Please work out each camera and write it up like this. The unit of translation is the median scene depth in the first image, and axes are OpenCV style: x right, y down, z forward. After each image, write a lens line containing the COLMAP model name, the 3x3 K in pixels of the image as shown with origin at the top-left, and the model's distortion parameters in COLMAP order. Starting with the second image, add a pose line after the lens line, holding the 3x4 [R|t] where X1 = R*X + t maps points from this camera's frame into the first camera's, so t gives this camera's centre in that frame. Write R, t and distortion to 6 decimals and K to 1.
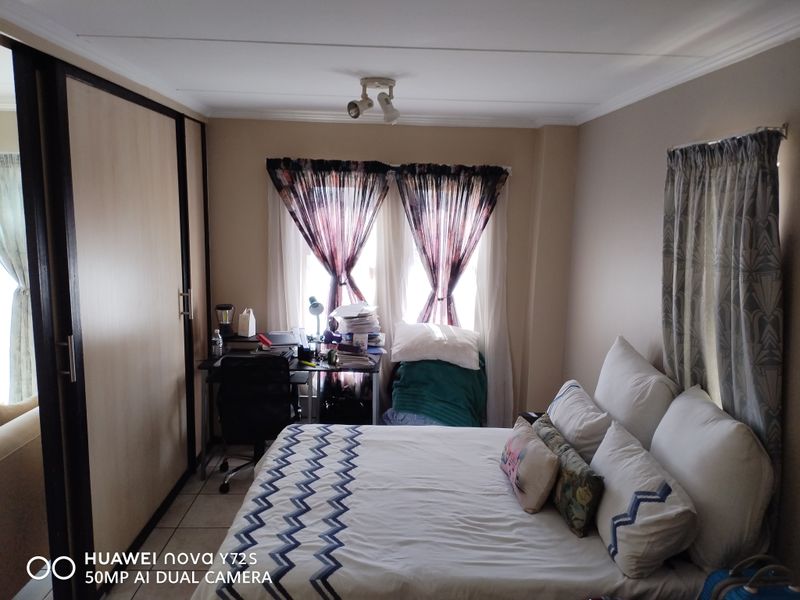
lens RADIAL K [[598.8, 0, 400.0], [0, 598.8, 300.0], [0, 0, 1]] dist [0.074522, -0.095175]
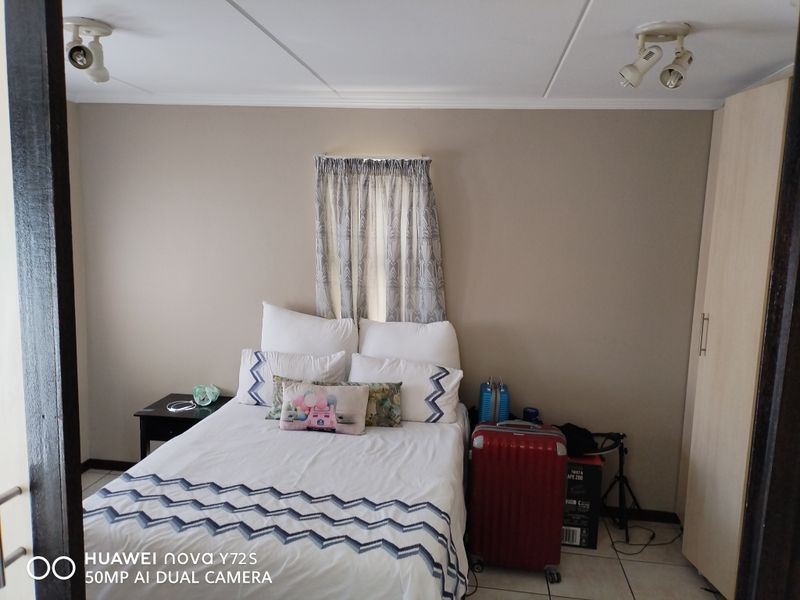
lens RADIAL K [[598.8, 0, 400.0], [0, 598.8, 300.0], [0, 0, 1]] dist [0.074522, -0.095175]
pose [[0.160231, -0.152316, 0.975257, -0.905312], [0.124948, 0.983205, 0.133029, -0.086640], [-0.979139, 0.100541, 0.176572, 0.607455]]
